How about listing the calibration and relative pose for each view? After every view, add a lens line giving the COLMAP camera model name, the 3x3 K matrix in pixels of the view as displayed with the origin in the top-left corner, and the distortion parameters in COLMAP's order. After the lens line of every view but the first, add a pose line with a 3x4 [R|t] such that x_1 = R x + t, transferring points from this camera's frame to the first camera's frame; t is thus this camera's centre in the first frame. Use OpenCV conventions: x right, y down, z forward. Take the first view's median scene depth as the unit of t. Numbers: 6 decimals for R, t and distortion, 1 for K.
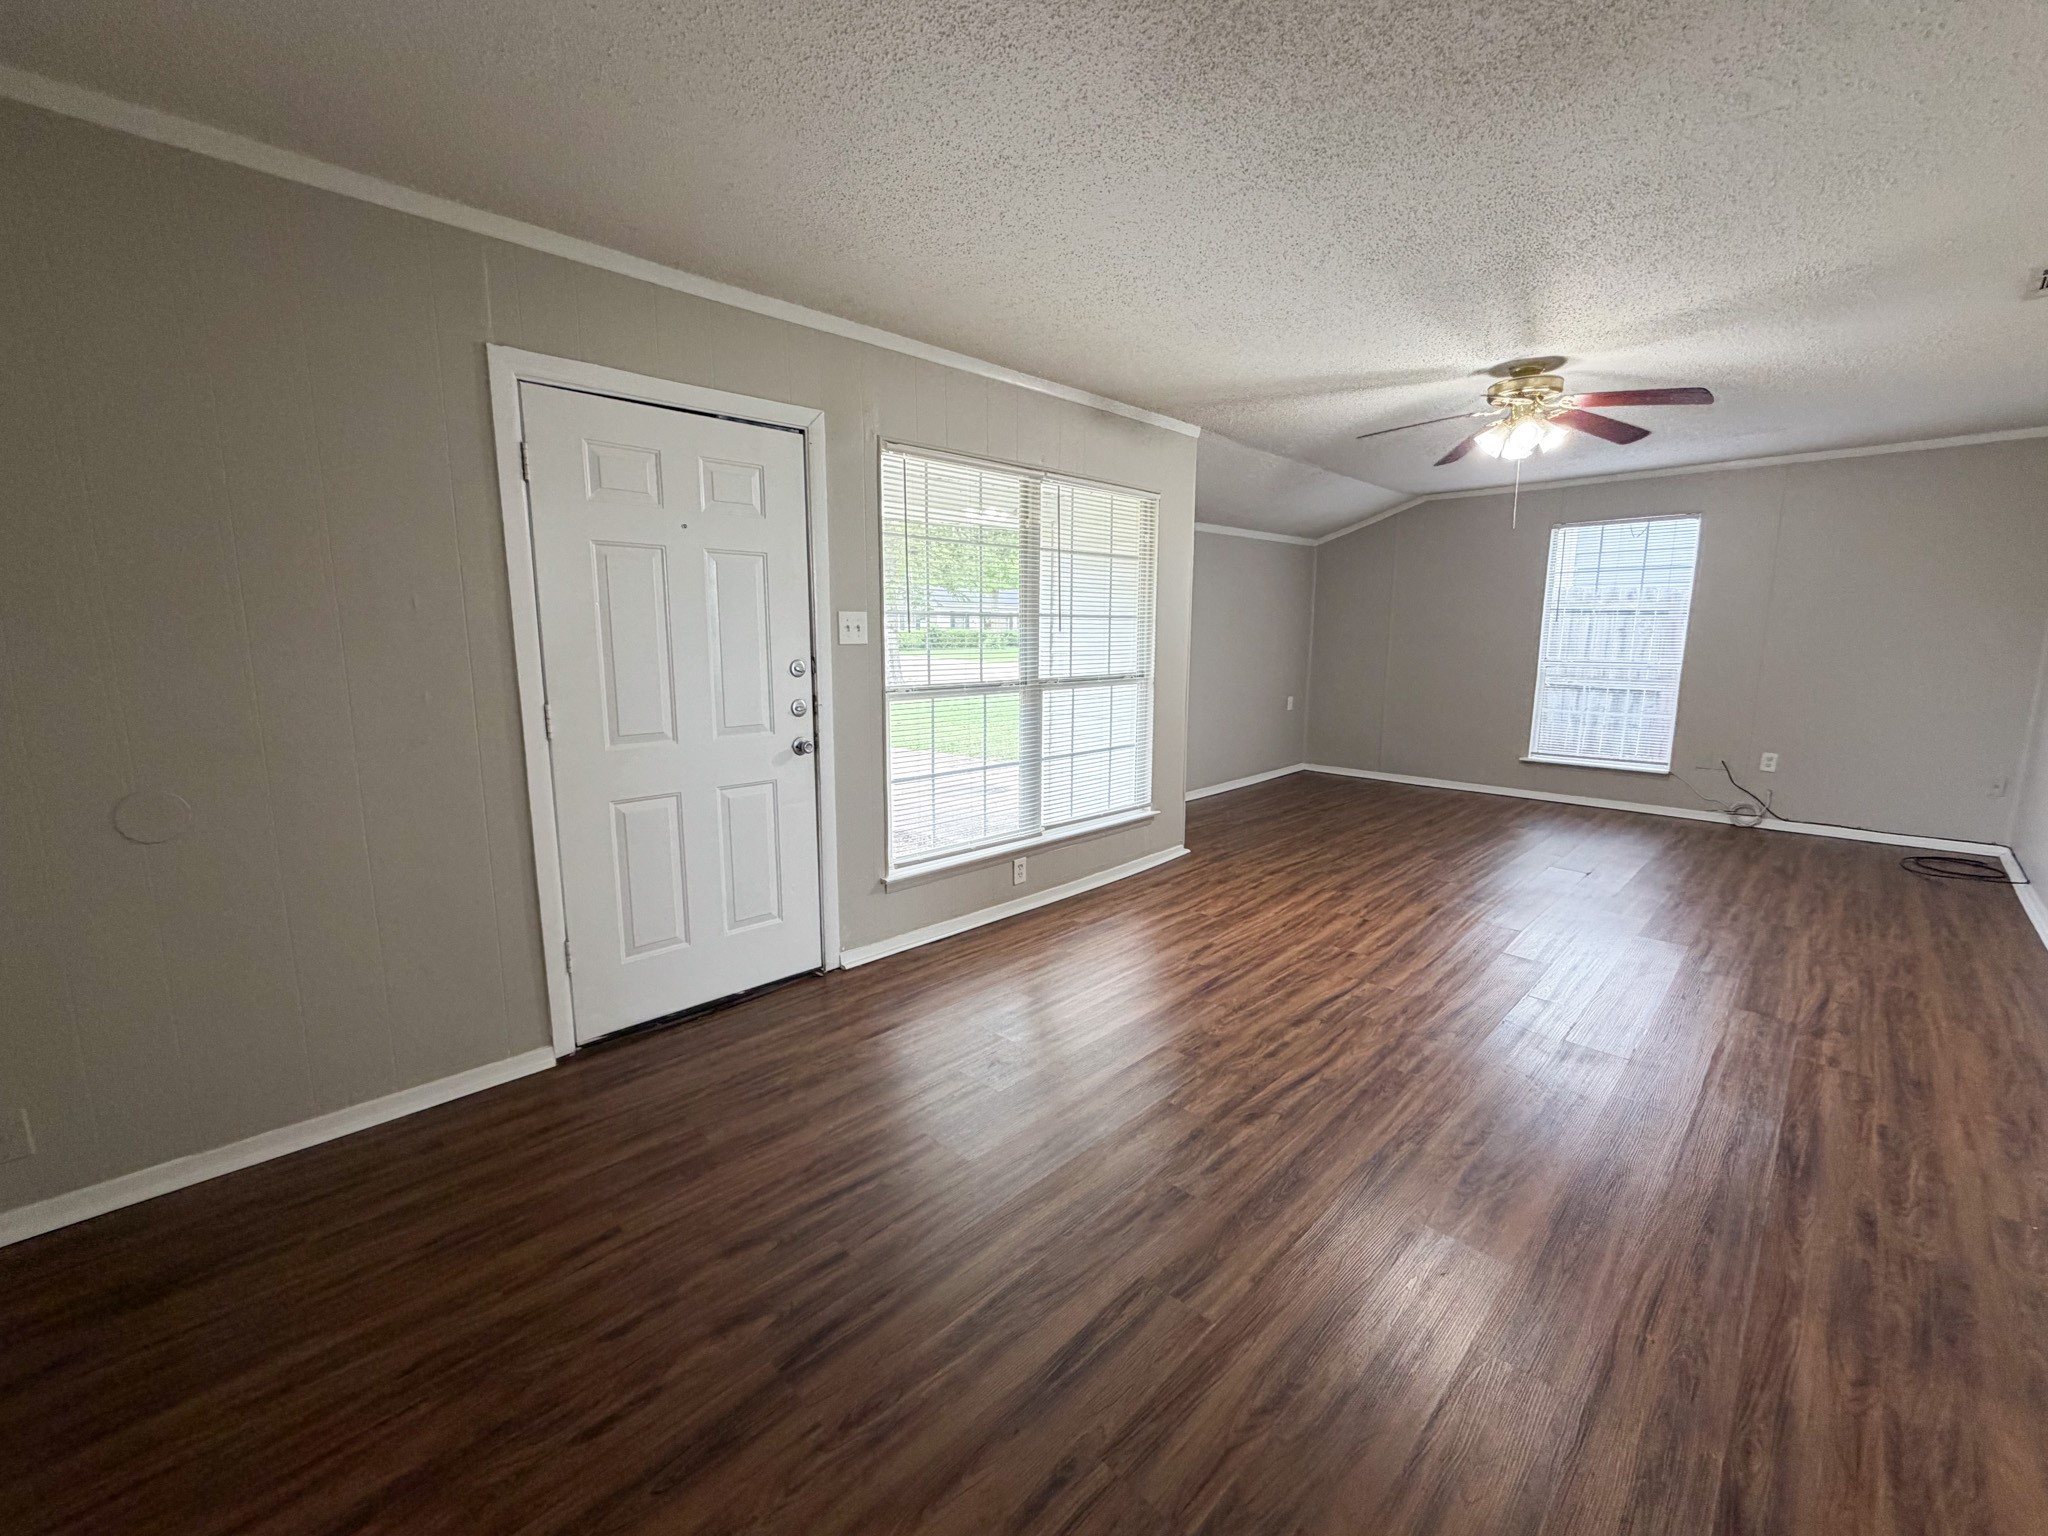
lens RADIAL K [[825.5, 0, 1018.7], [0, 825.5, 765.2], [0, 0, 1]] dist [-0.001298, -0.000237]
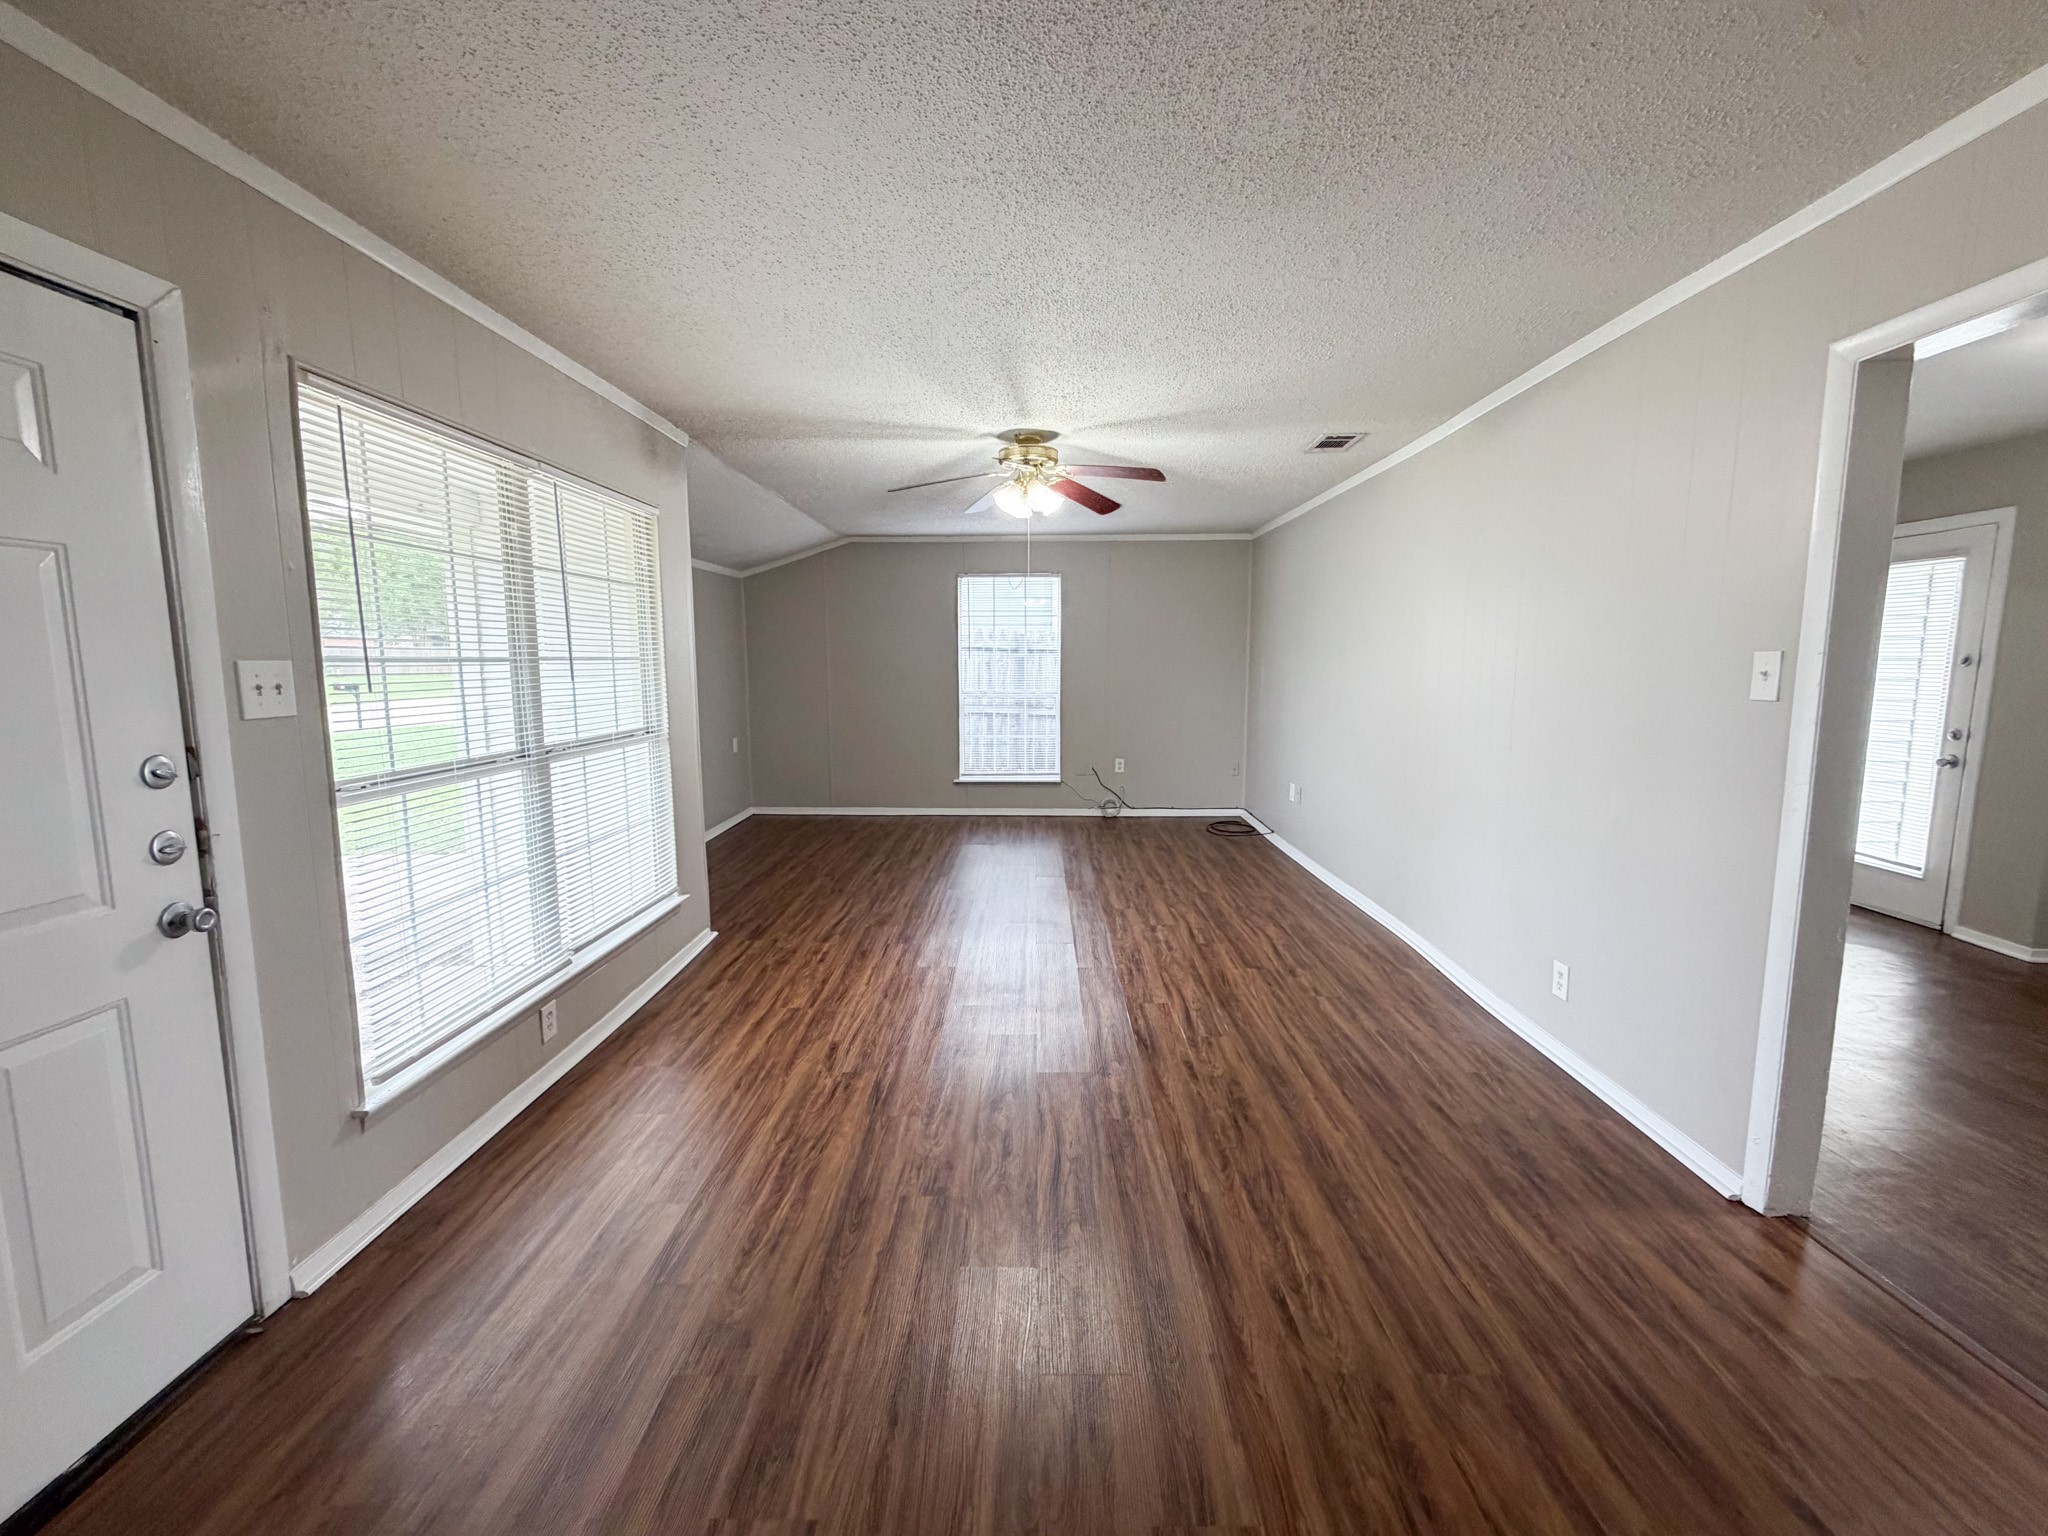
lens RADIAL K [[841.8, 0, 1016.0], [0, 841.8, 768.8], [0, 0, 1]] dist [-0.003534, 0.000132]
pose [[0.724661, -0.090649, 0.683117, -0.190489], [0.112489, 0.993574, 0.012517, -0.052649], [-0.679862, 0.067773, 0.730201, 0.205230]]
